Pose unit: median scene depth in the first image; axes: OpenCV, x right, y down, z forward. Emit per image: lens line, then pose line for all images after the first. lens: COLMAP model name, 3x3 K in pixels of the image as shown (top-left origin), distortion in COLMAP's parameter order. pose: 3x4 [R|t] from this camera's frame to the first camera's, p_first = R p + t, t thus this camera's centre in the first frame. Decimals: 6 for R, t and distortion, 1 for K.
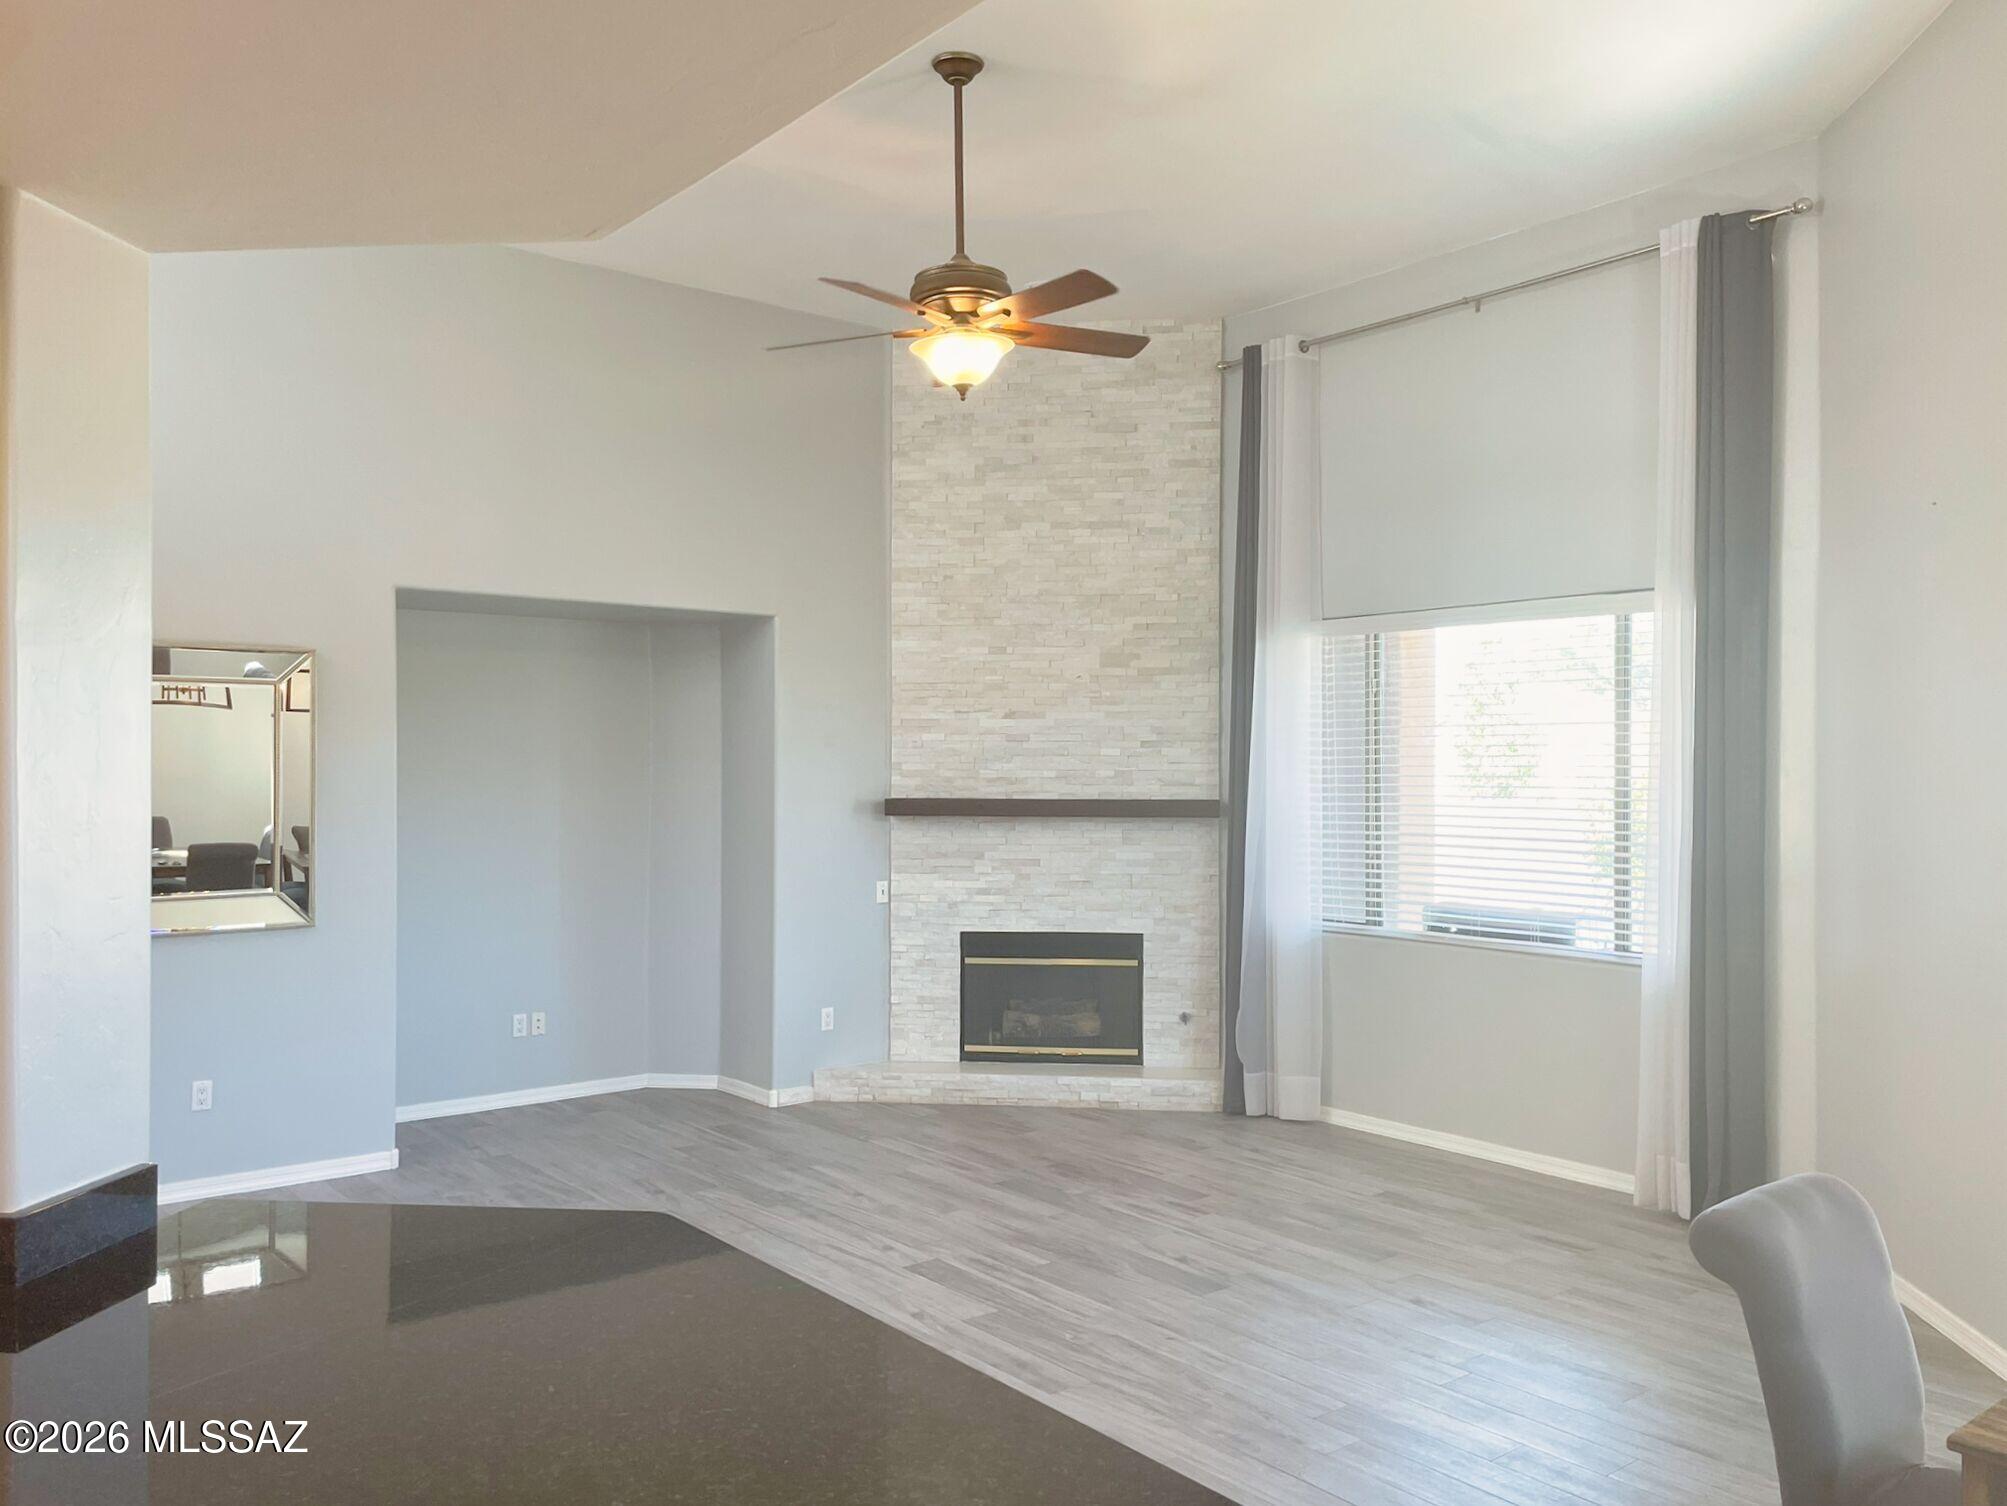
lens RADIAL K [[1599.8, 0, 1016.3], [0, 1599.8, 758.9], [0, 0, 1]] dist [0.098556, -0.110079]
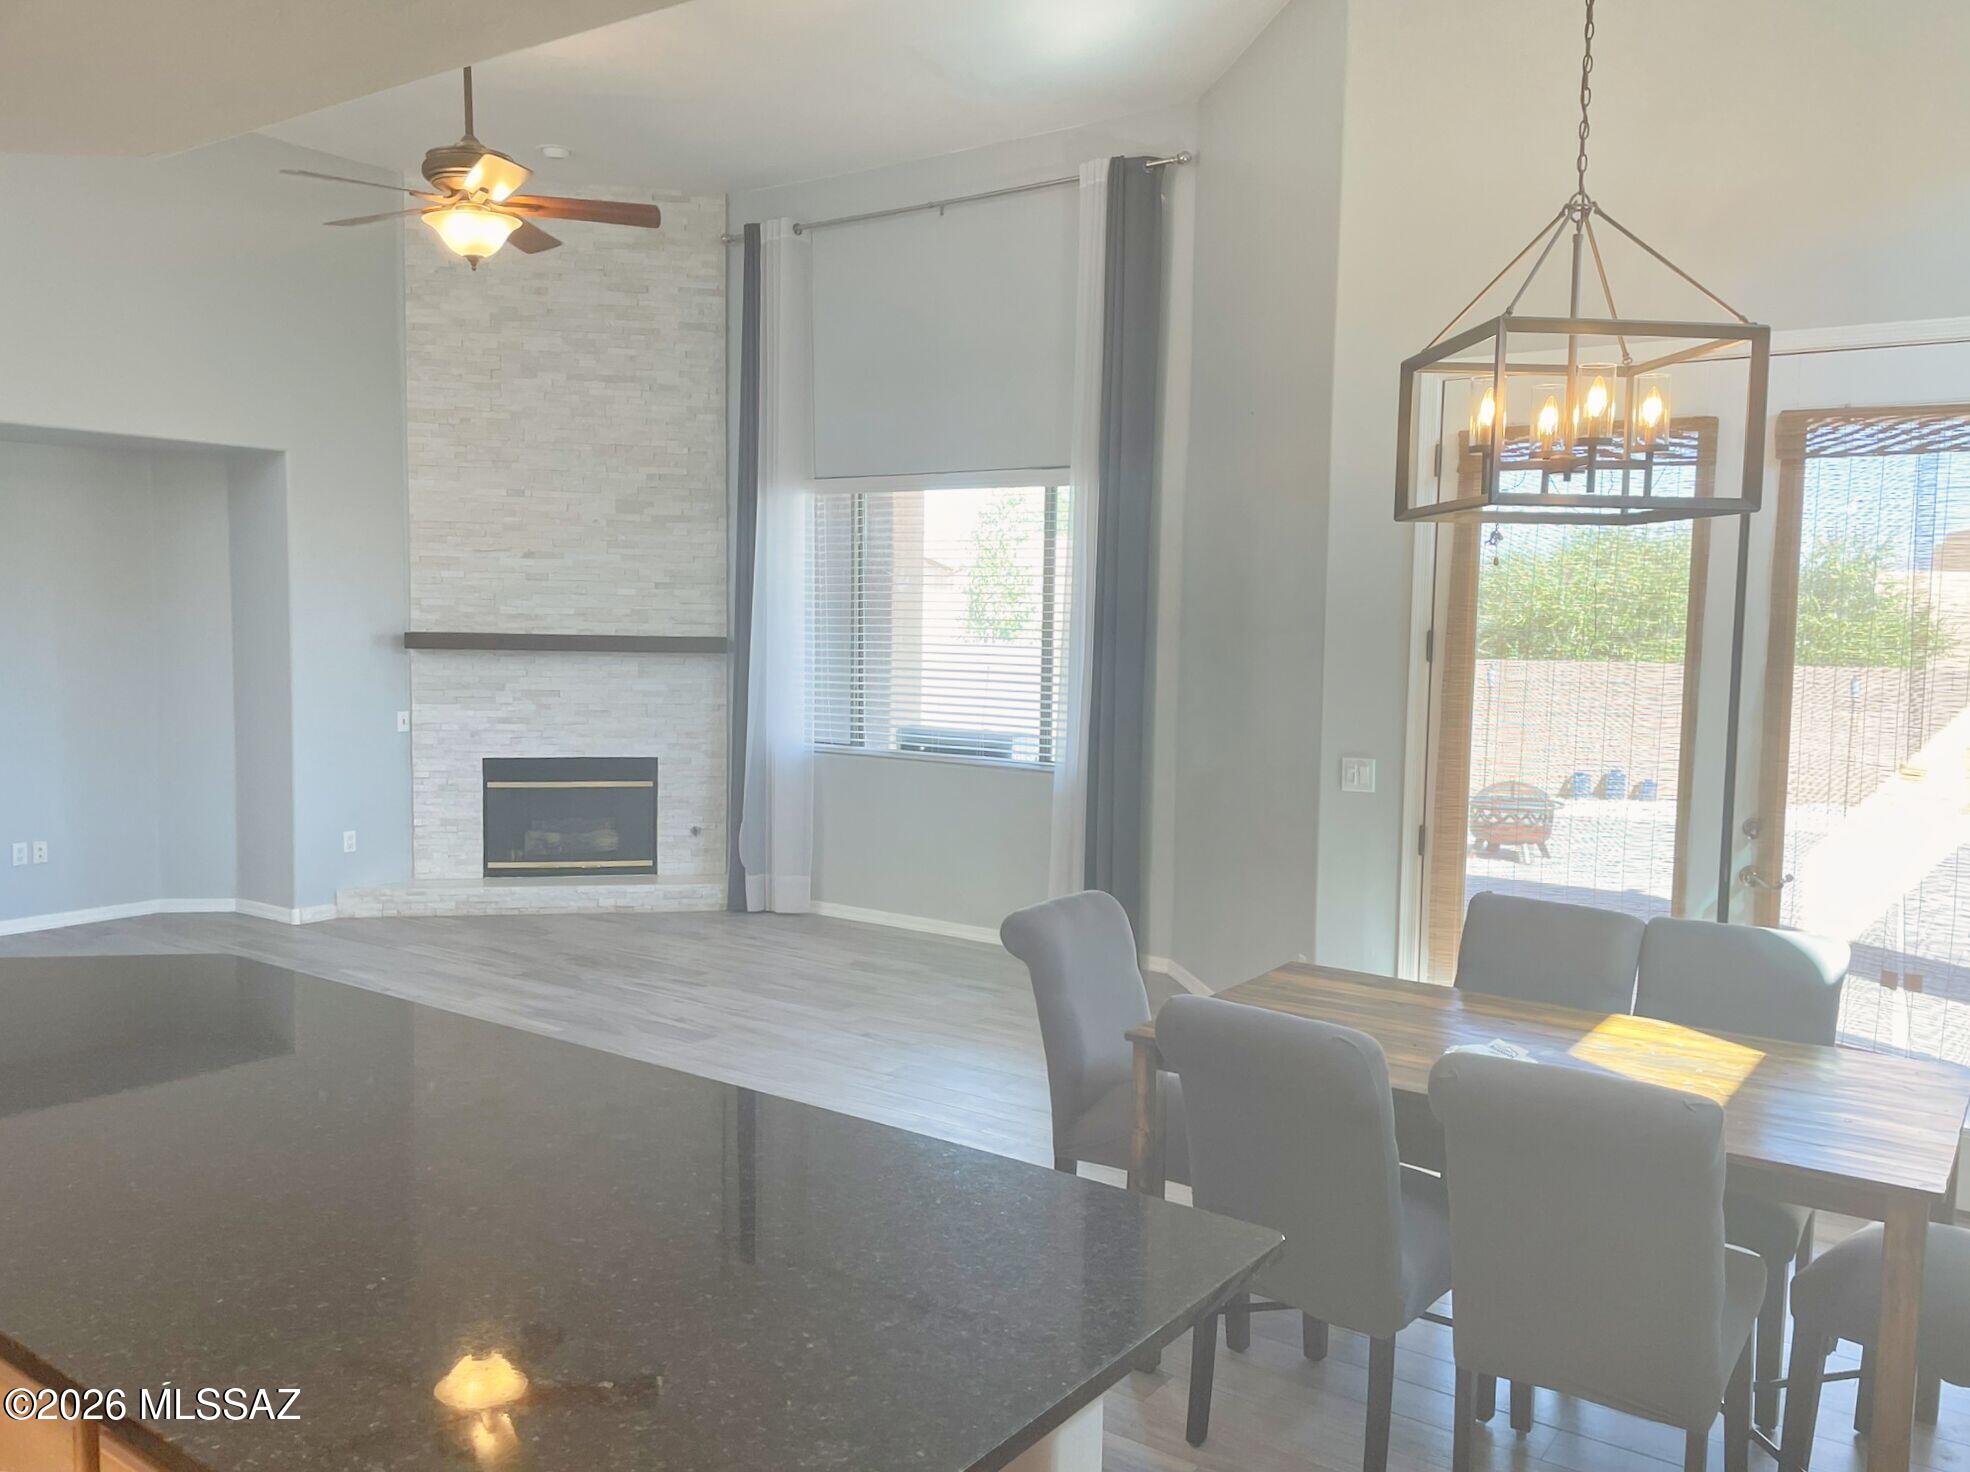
lens RADIAL K [[1570.3, 0, 974.1], [0, 1570.3, 744.0], [0, 0, 1]] dist [0.098556, -0.110079]
pose [[0.965440, -0.008410, 0.260490, 0.007101], [-0.015186, 0.995966, 0.088435, 0.000072], [-0.260183, -0.089334, 0.961418, -0.113100]]
